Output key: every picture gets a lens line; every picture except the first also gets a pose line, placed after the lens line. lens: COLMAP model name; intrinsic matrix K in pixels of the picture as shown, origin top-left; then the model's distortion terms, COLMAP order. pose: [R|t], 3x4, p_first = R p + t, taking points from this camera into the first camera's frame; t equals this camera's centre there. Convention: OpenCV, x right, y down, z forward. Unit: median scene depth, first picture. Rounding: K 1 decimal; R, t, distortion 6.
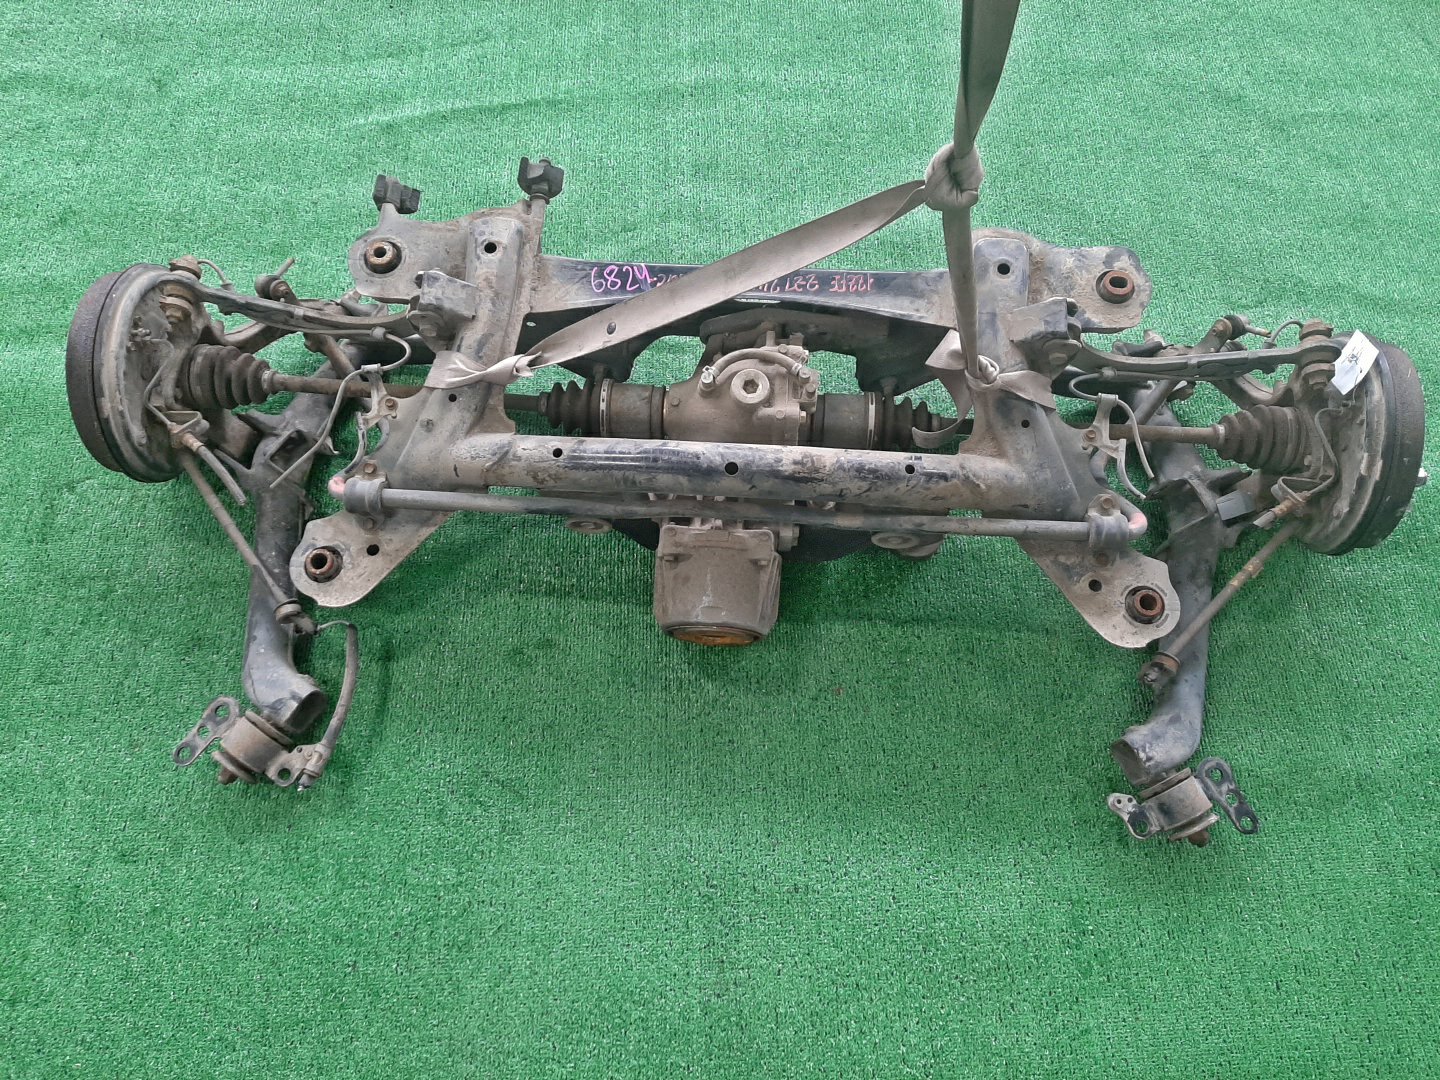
lens RADIAL K [[1108.0, 0, 729.7], [0, 1108.0, 534.5], [0, 0, 1]] dist [0.077594, -0.145132]
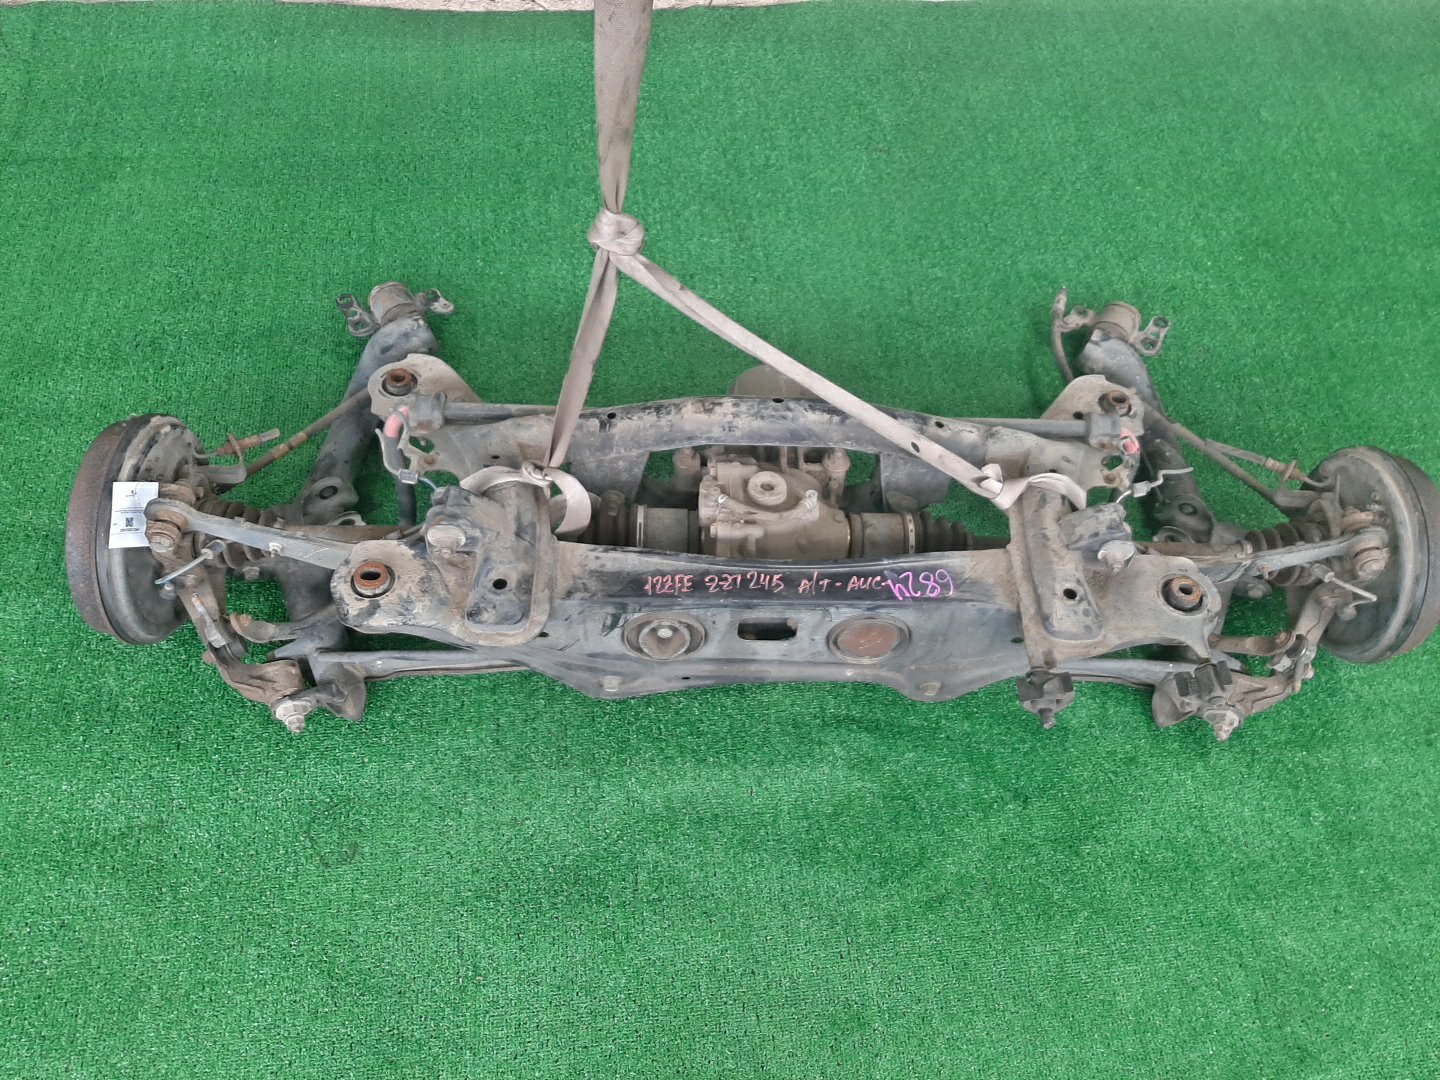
lens RADIAL K [[1108.0, 0, 729.7], [0, 1108.0, 534.5], [0, 0, 1]] dist [0.077594, -0.145132]
pose [[-0.995306, 0.032171, -0.091277, 0.142021], [-0.093217, -0.572241, 0.814770, -0.946101], [-0.026020, 0.819454, 0.572554, 0.454066]]
